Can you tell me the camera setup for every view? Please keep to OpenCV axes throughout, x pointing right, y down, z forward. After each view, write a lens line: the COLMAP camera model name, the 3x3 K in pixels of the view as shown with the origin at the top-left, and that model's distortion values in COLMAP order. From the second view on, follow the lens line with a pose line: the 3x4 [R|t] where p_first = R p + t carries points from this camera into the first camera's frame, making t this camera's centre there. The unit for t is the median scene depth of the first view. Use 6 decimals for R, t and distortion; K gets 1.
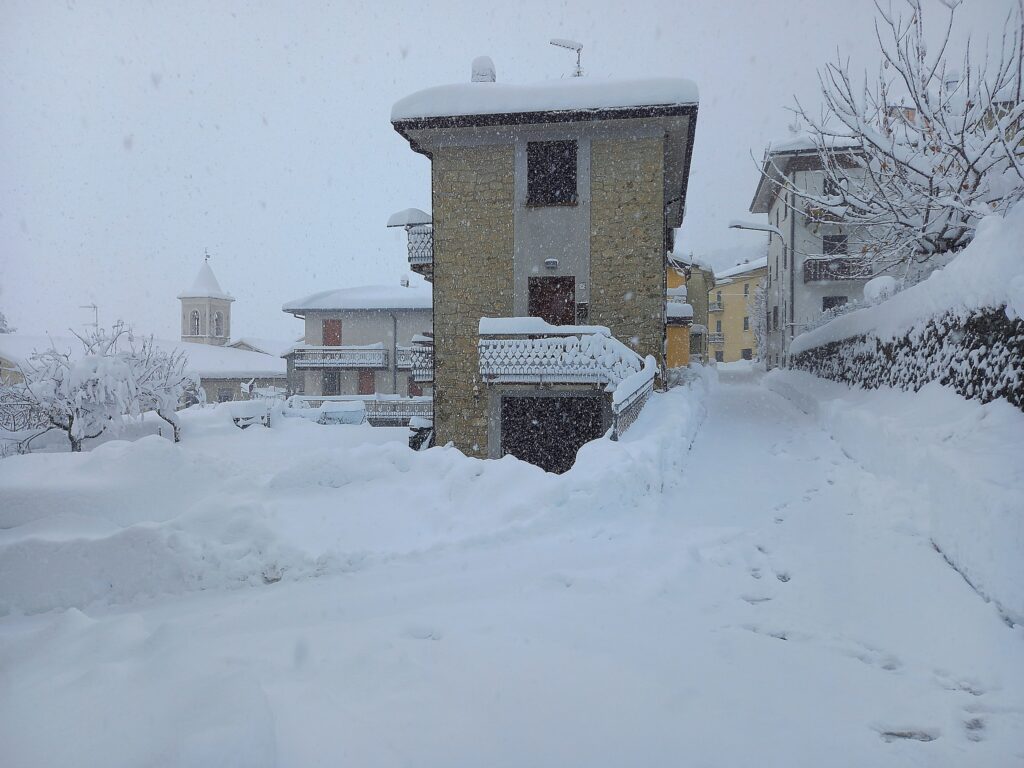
lens RADIAL K [[749.8, 0, 512.7], [0, 749.8, 385.3], [0, 0, 1]] dist [0.035713, -0.006236]
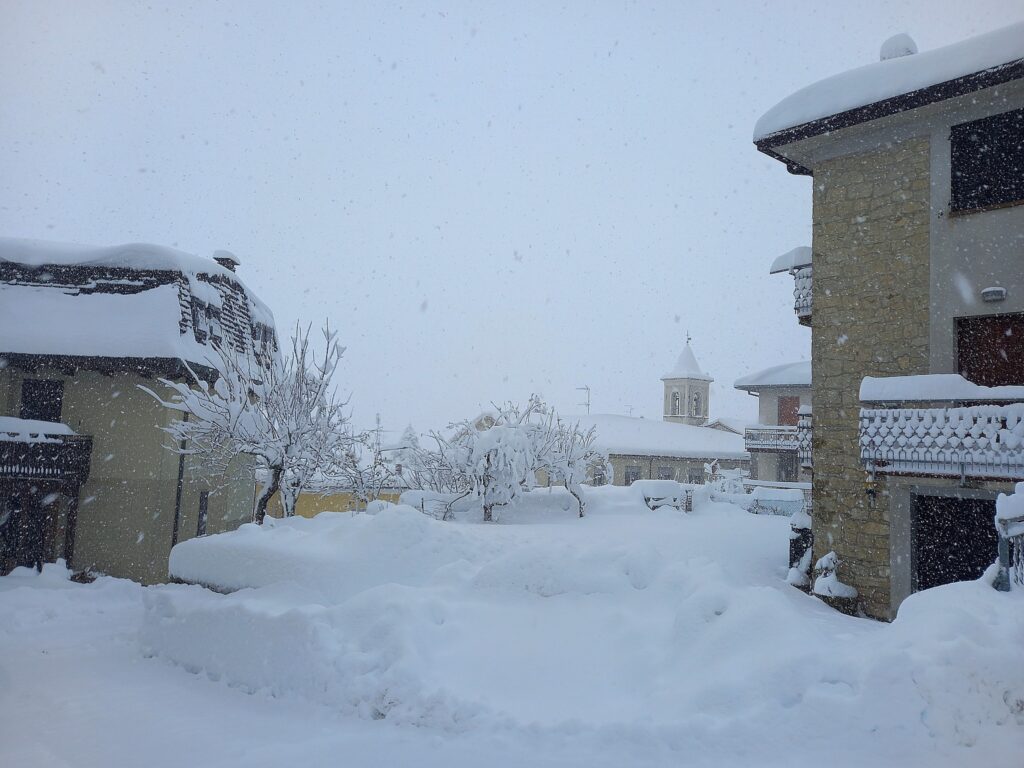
lens RADIAL K [[749.8, 0, 511.2], [0, 749.8, 377.4], [0, 0, 1]] dist [0.035713, -0.006236]
pose [[0.792135, -0.021861, -0.609955, 0.109159], [-0.052040, 0.993300, -0.103183, -0.000250], [0.608124, 0.113477, 0.785690, 0.207642]]
